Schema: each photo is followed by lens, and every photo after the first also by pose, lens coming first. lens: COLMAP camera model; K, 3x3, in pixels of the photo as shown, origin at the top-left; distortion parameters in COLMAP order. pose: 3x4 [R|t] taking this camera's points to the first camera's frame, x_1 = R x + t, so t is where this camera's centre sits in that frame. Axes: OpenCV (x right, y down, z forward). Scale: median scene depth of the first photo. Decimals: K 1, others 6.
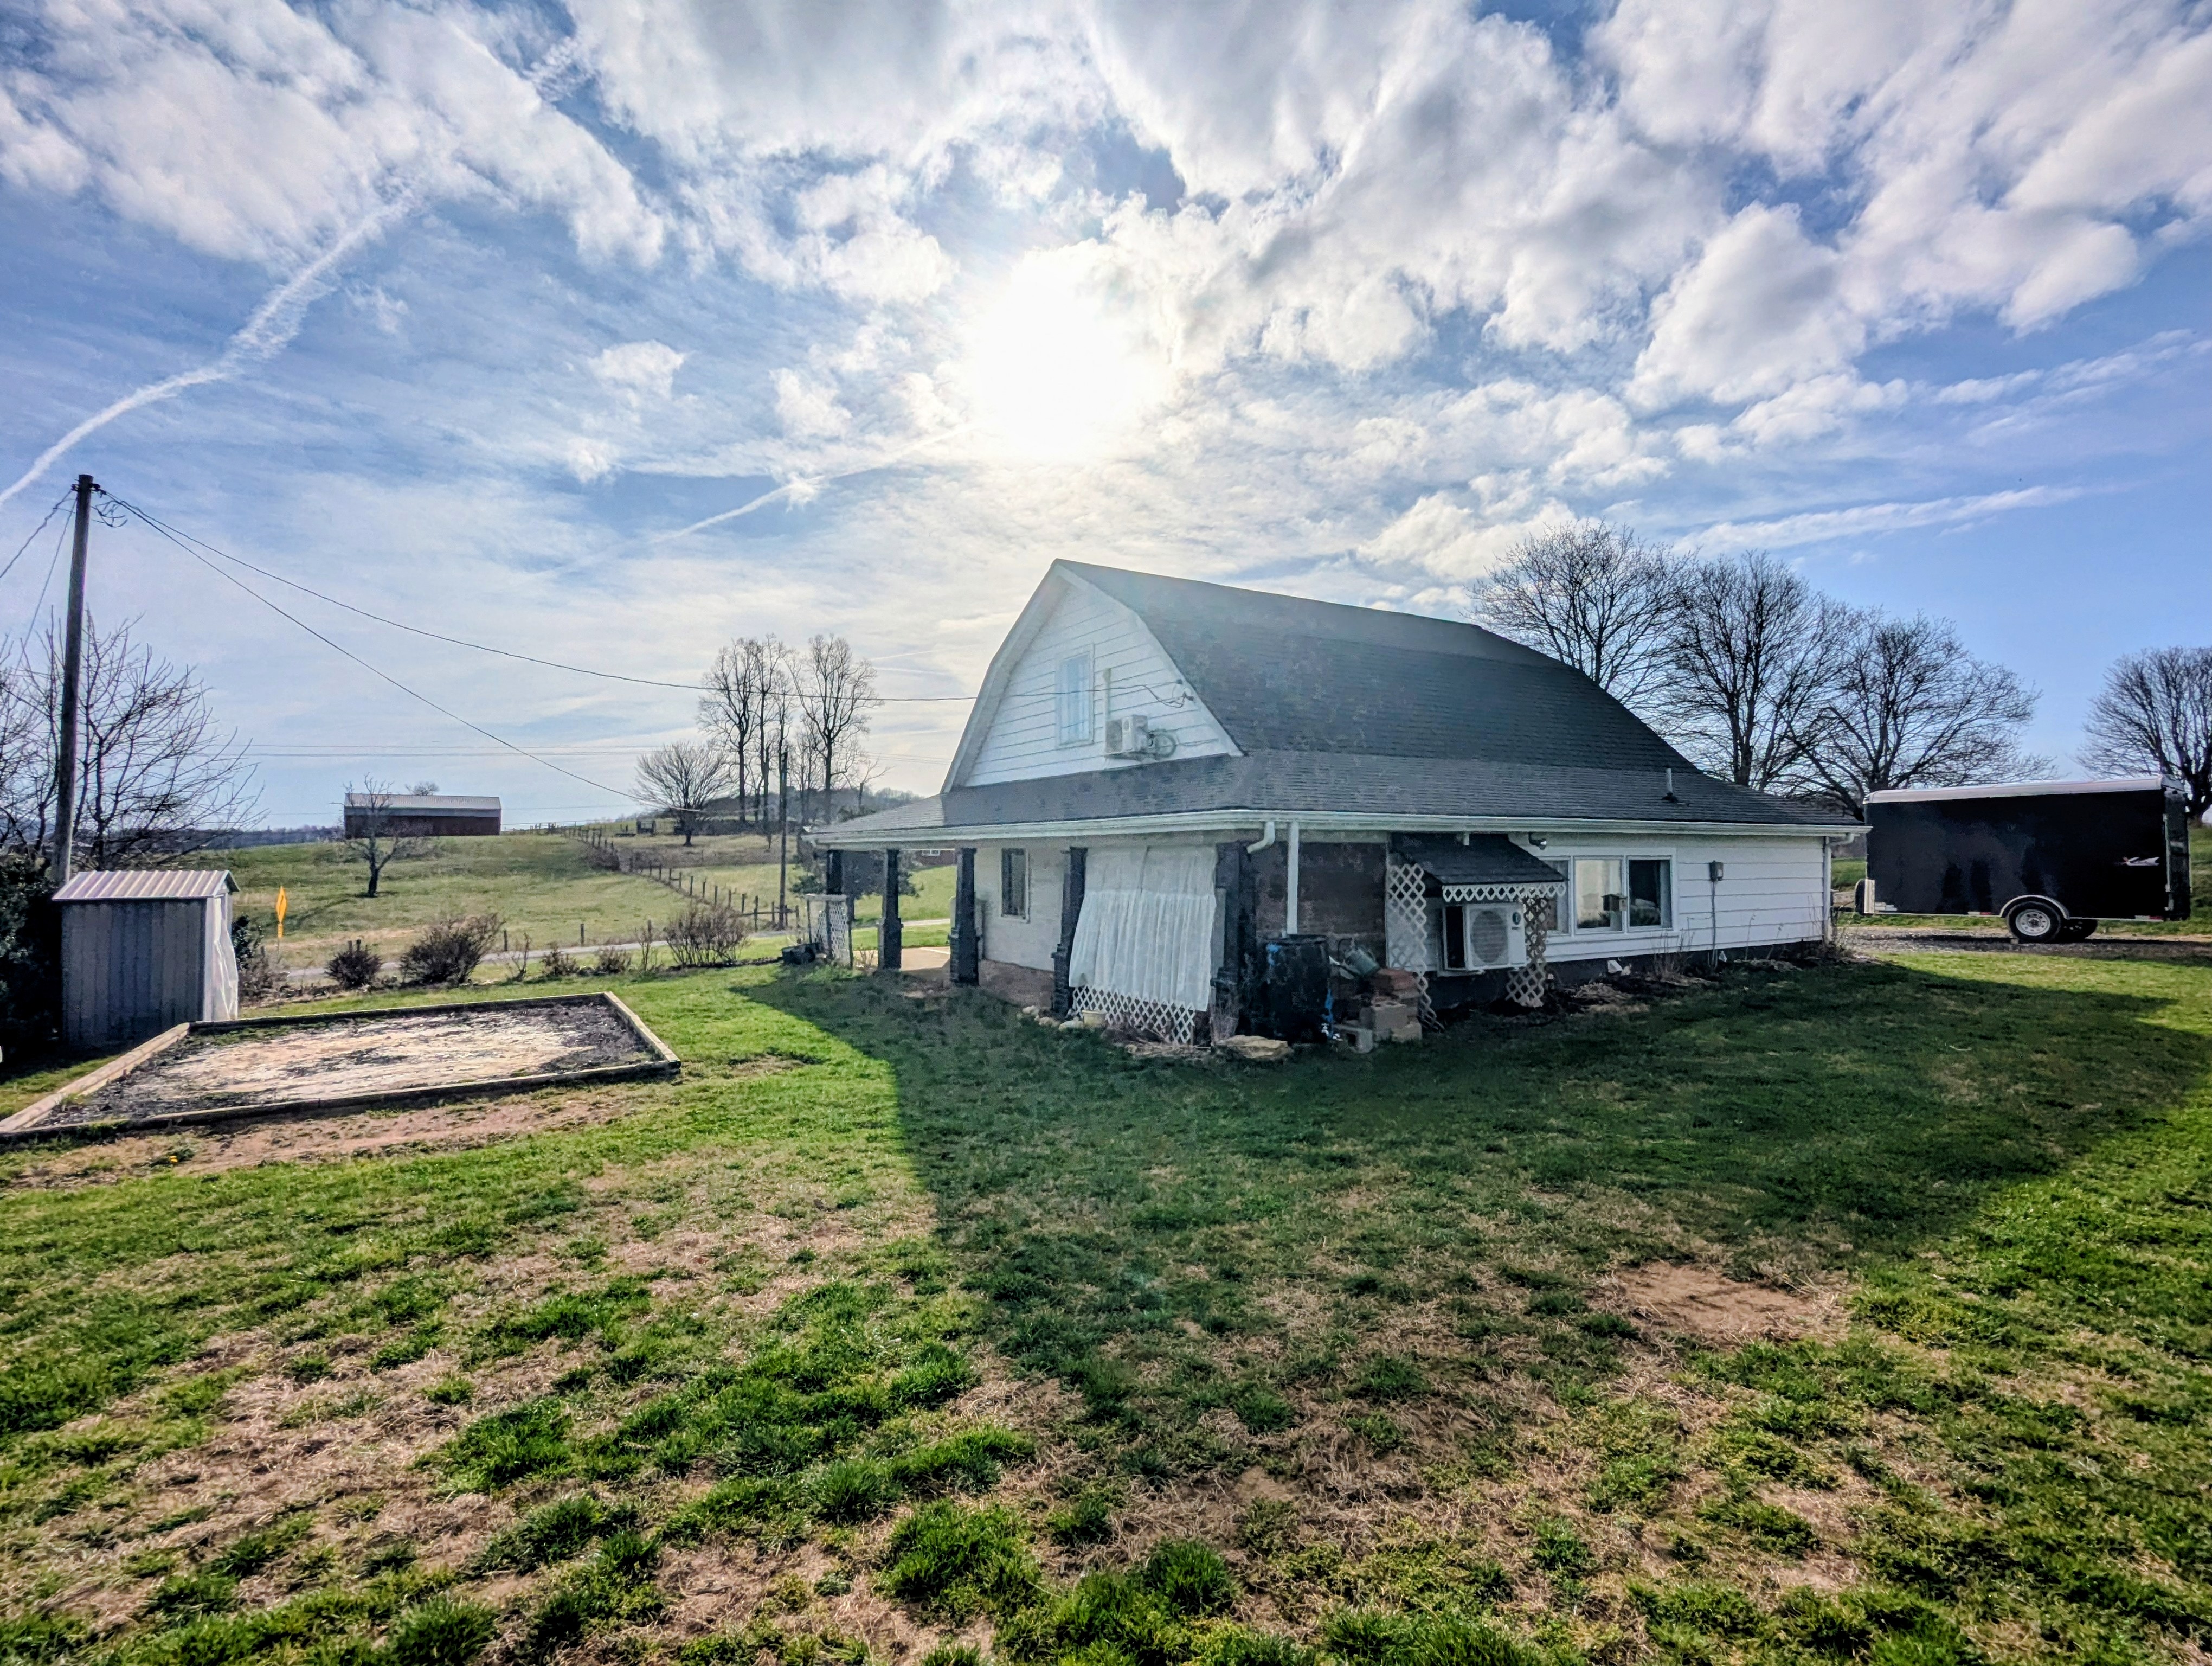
lens RADIAL K [[1056.5, 0, 1091.2], [0, 1056.5, 831.0], [0, 0, 1]] dist [0.001711, -0.000218]
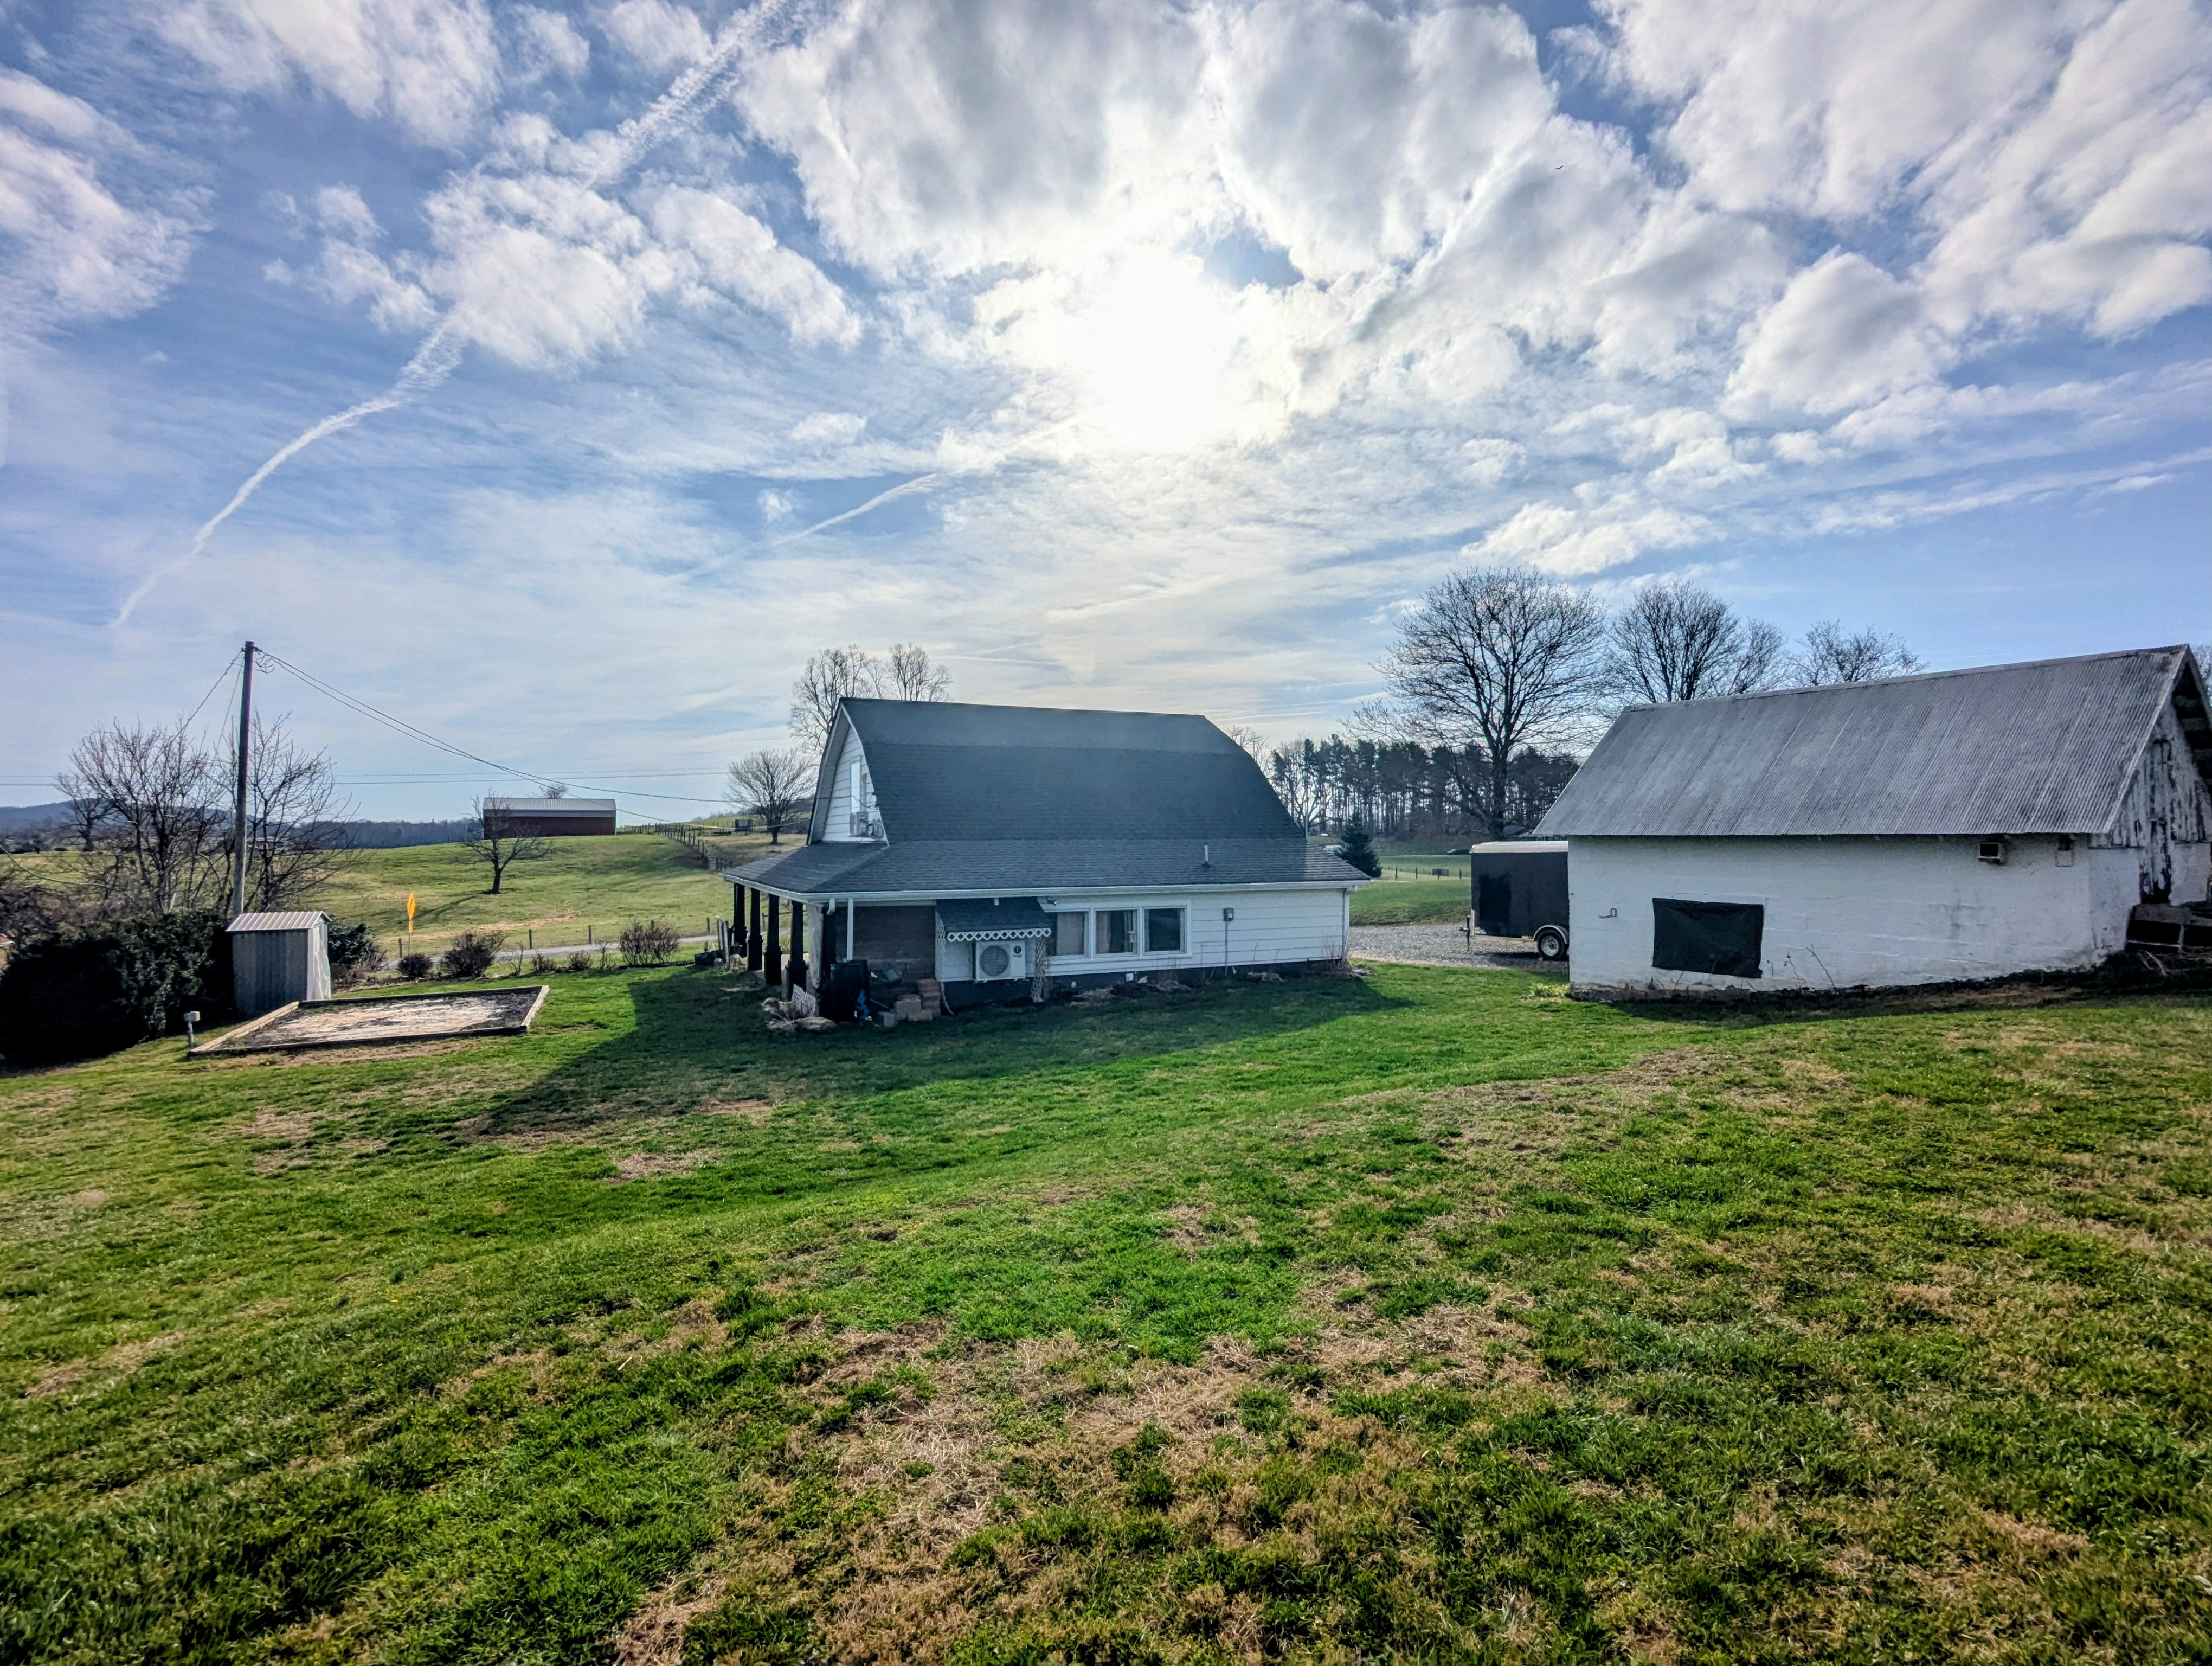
lens RADIAL K [[1051.4, 0, 1106.0], [0, 1051.4, 833.0], [0, 0, 1]] dist [-0.013671, 0.000999]
pose [[0.995883, -0.003060, -0.090595, 0.451724], [0.004361, 0.999890, 0.014161, -0.082164], [0.090542, -0.014498, 0.995787, -0.421989]]
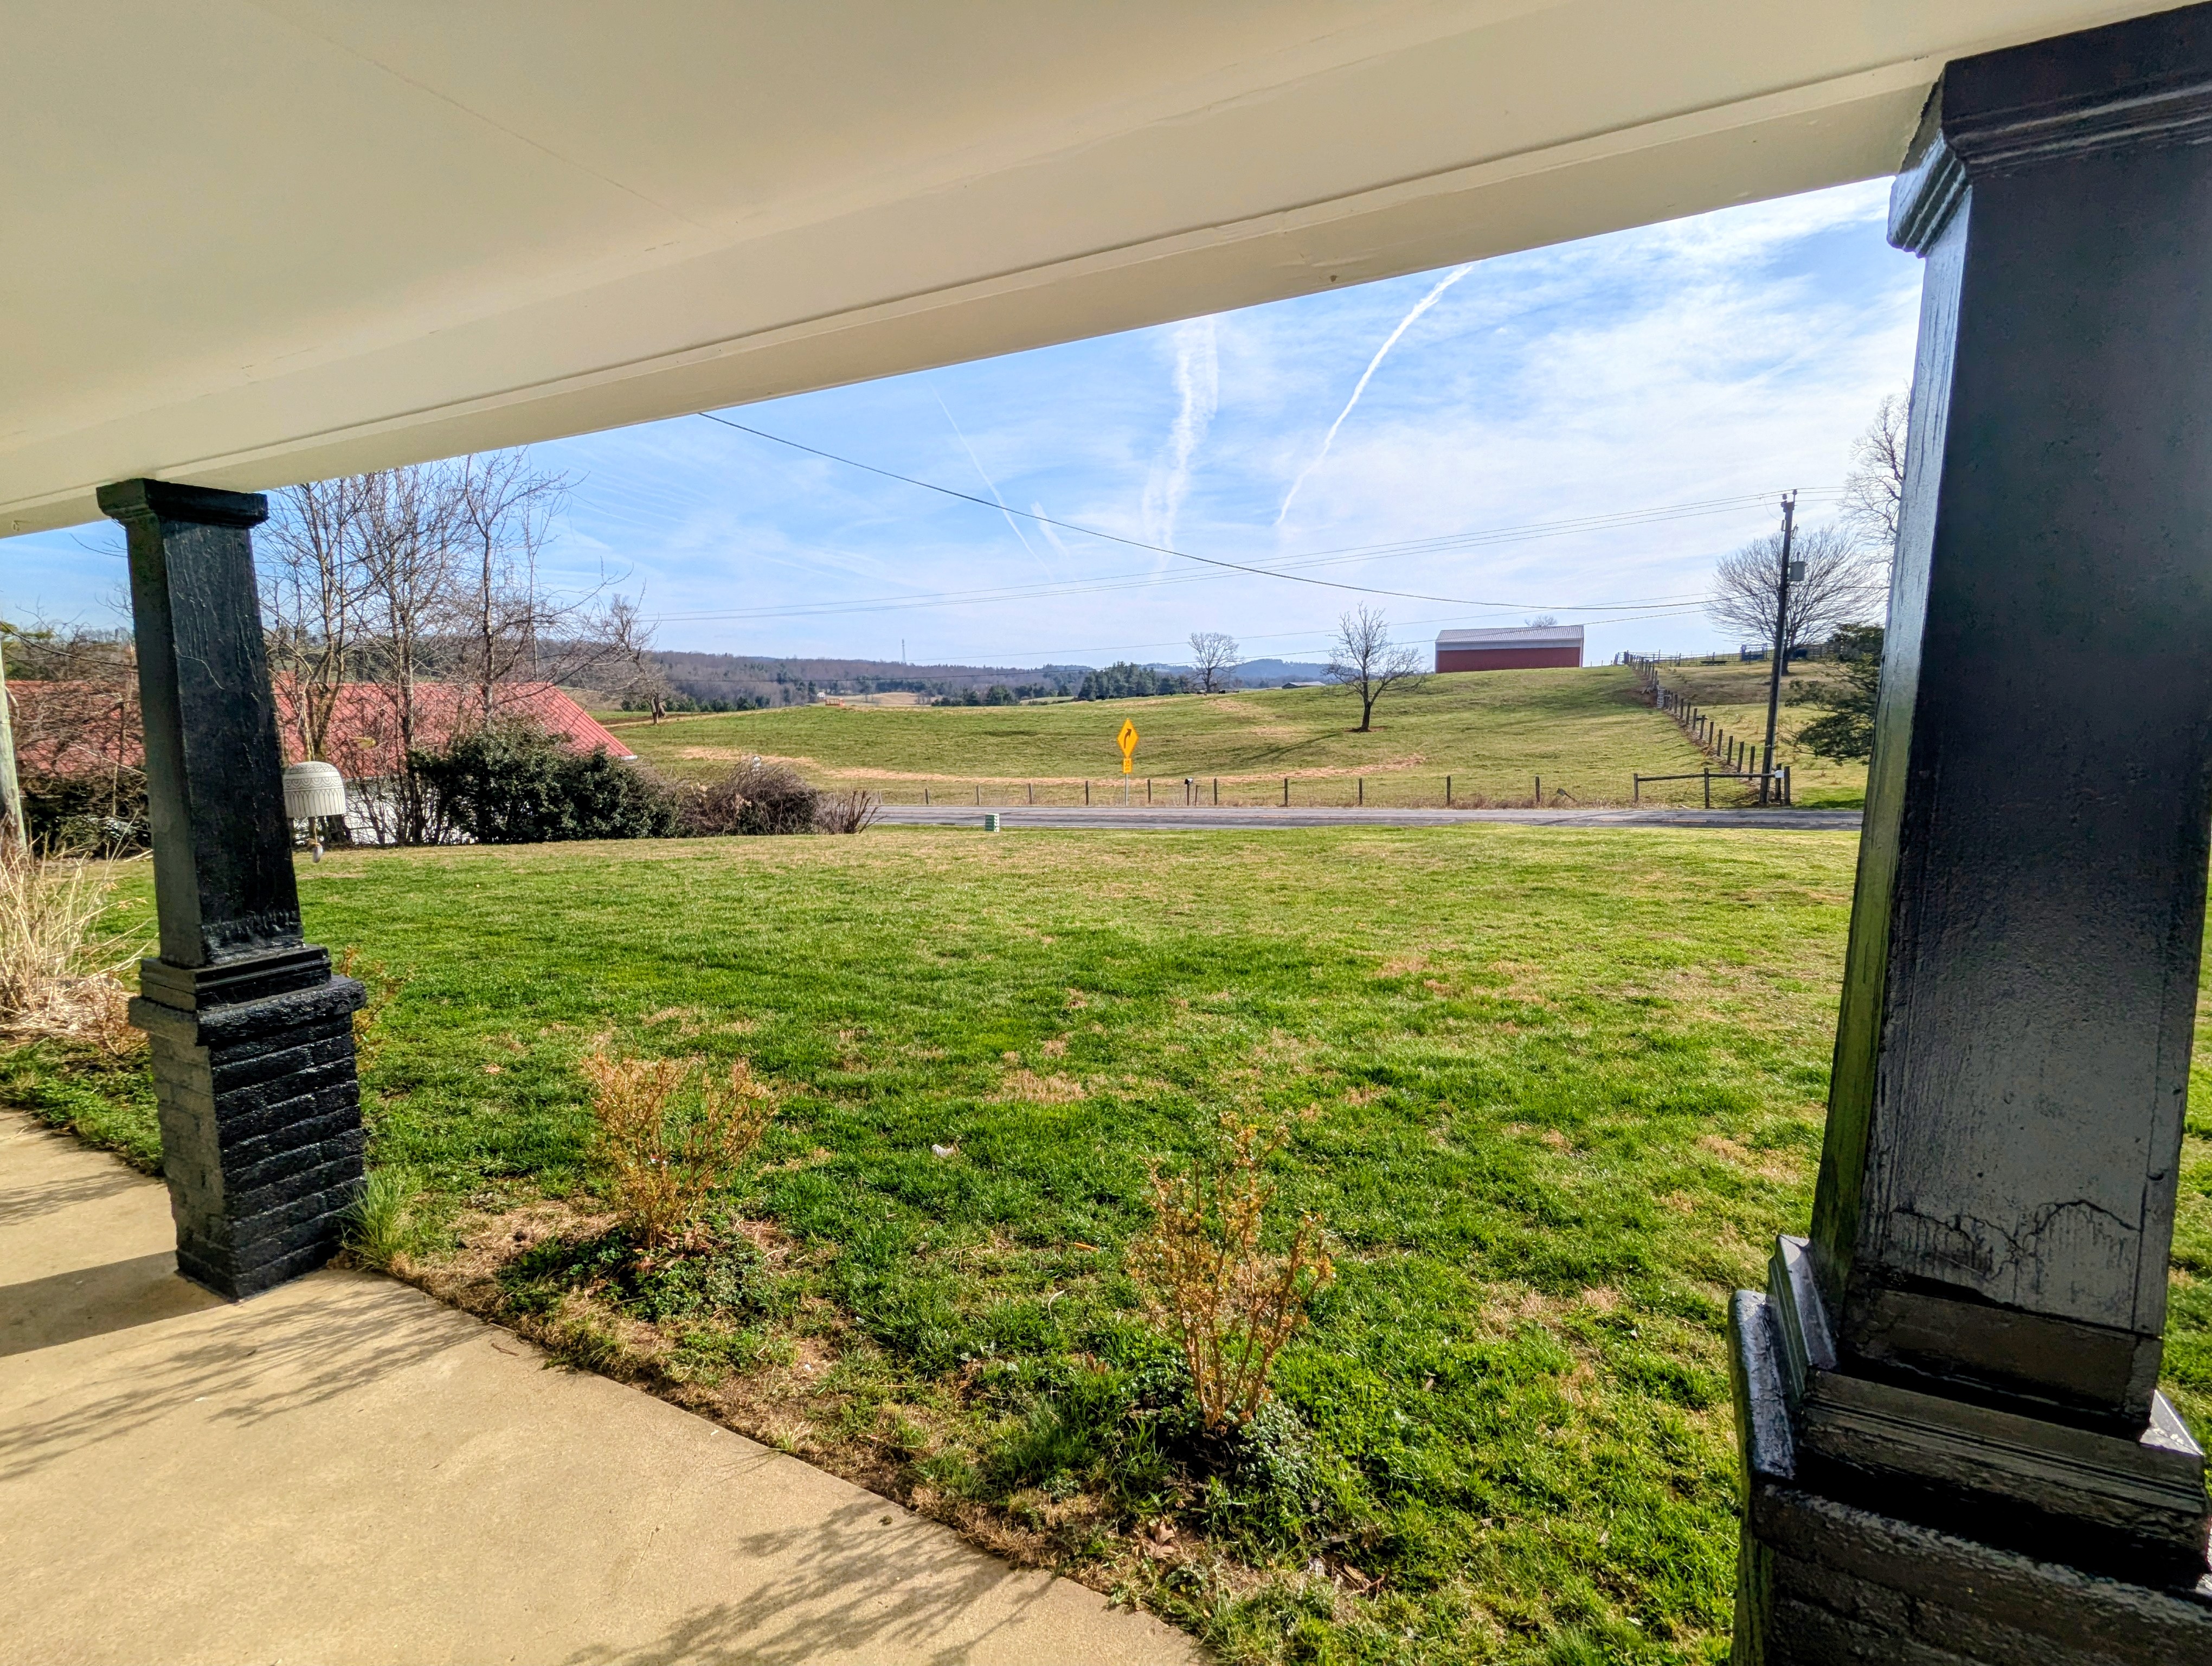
lens RADIAL K [[1056.5, 0, 1091.2], [0, 1056.5, 831.0], [0, 0, 1]] dist [0.001711, -0.000218]
pose [[0.517644, 0.110407, -0.848443, 0.134204], [0.020505, 0.989754, 0.141306, 0.044845], [0.855351, -0.090544, 0.510076, 1.299794]]
